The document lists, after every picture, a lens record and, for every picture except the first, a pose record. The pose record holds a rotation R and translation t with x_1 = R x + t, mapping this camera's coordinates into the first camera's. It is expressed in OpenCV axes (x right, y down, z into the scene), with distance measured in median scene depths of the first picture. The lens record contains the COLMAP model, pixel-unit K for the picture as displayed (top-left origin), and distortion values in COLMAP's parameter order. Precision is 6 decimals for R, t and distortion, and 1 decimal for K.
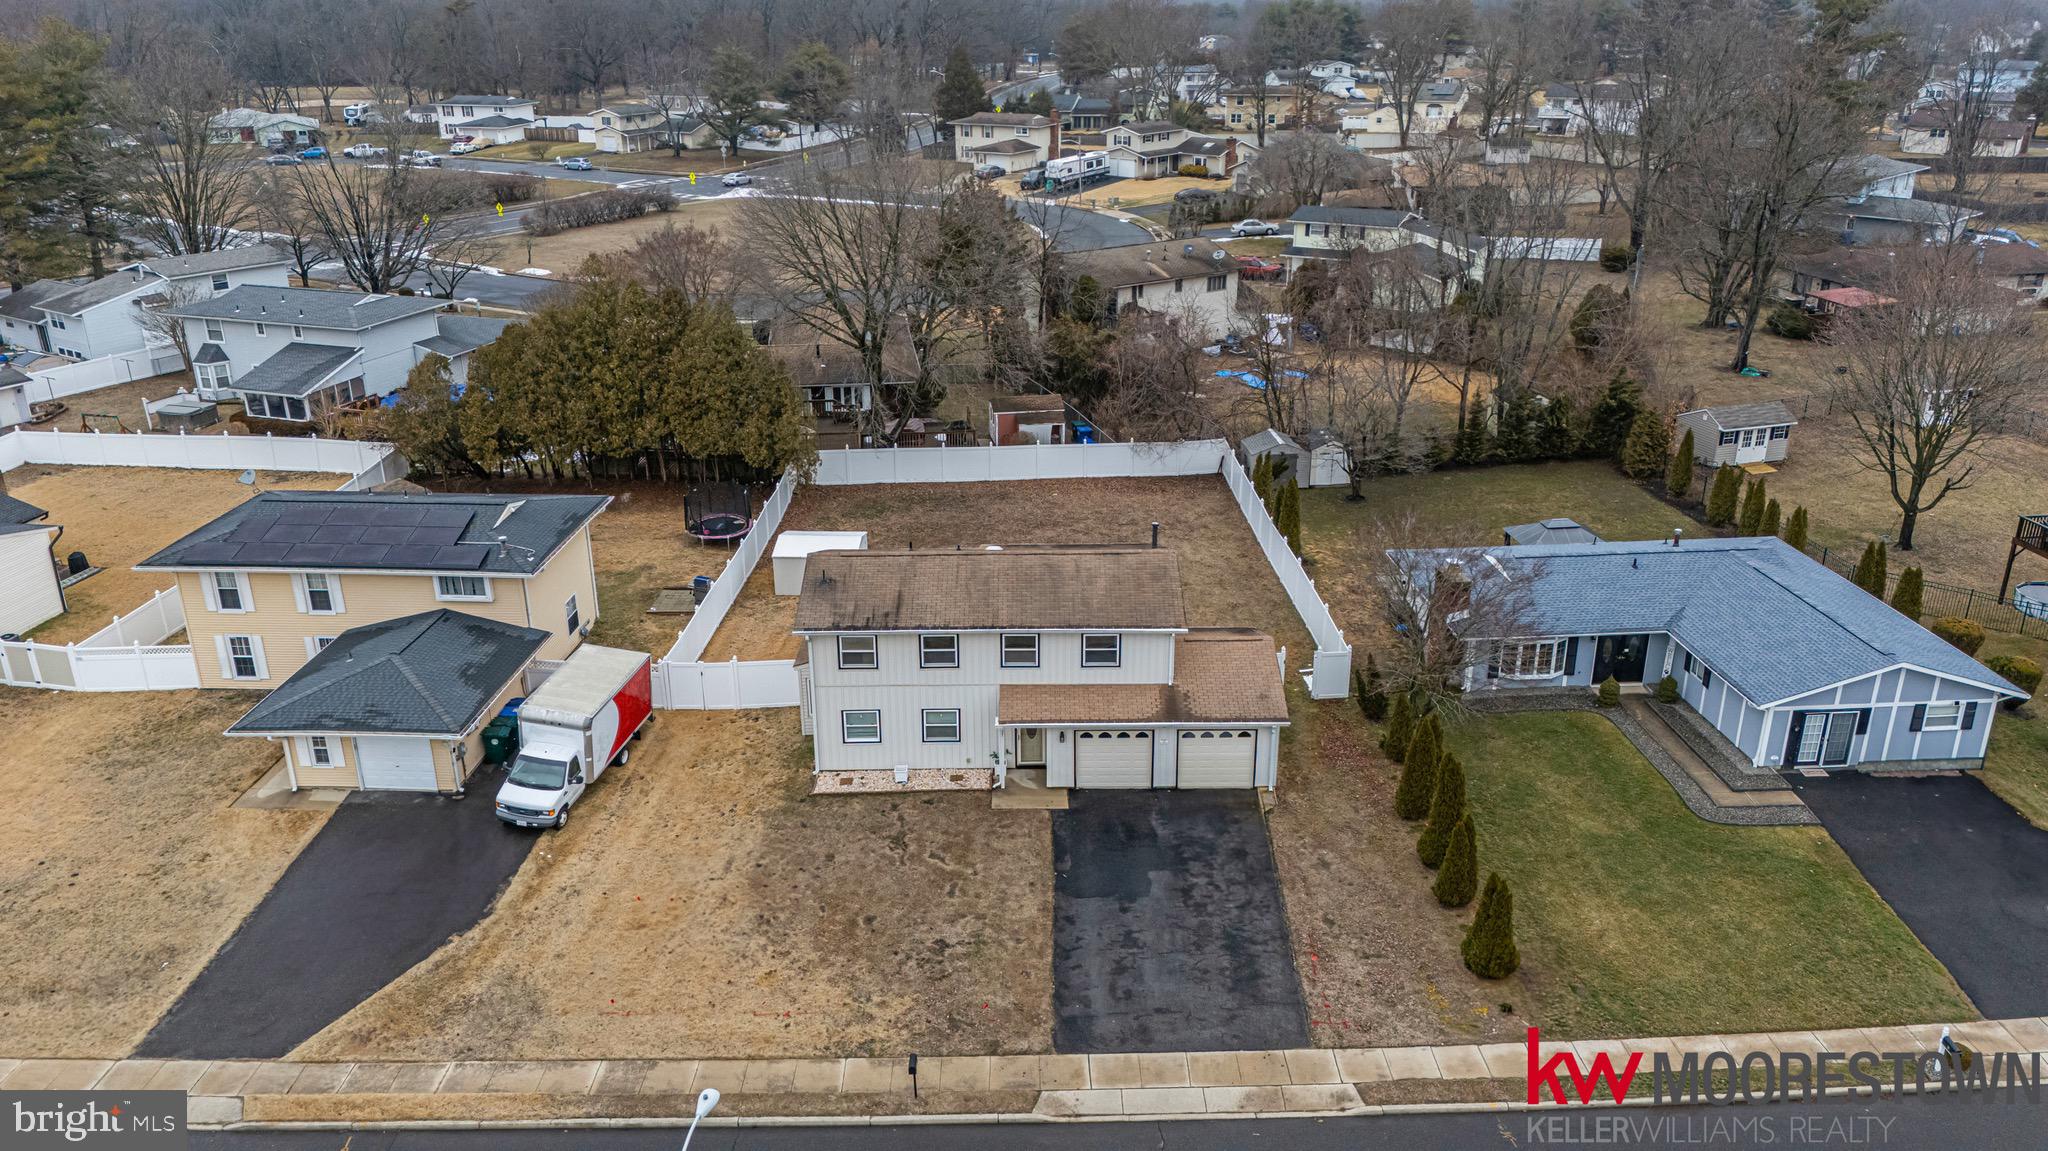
lens RADIAL K [[1468.2, 0, 1024.0], [0, 1468.2, 575.5], [0, 0, 1]] dist [0.074750, -0.068373]
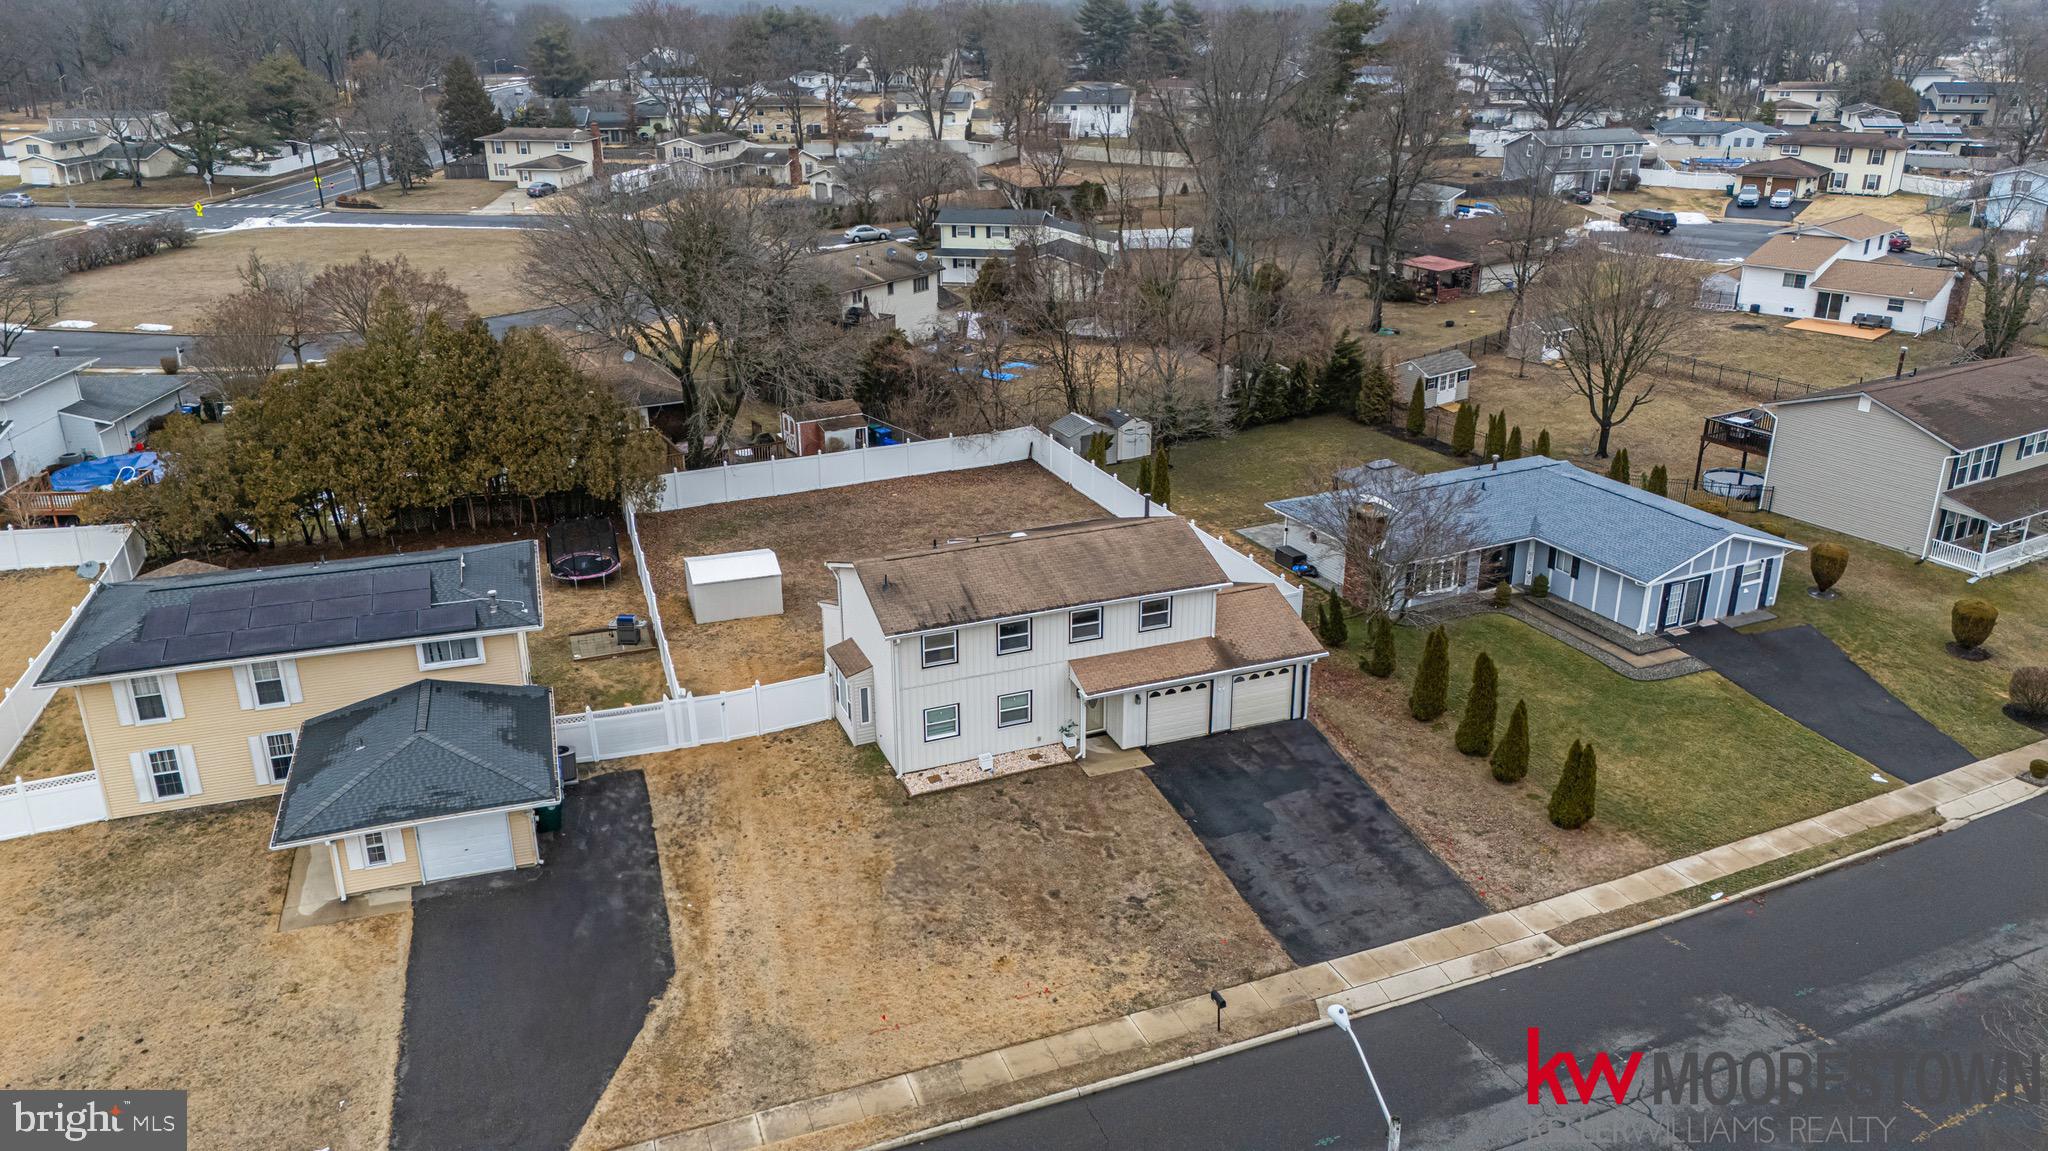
lens RADIAL K [[1468.2, 0, 1024.0], [0, 1468.2, 575.5], [0, 0, 1]] dist [0.074750, -0.068373]
pose [[0.931209, -0.131474, 0.339947, -0.354361], [0.133981, 0.990851, 0.016199, -0.006150], [-0.338967, 0.030462, 0.940305, 0.023171]]
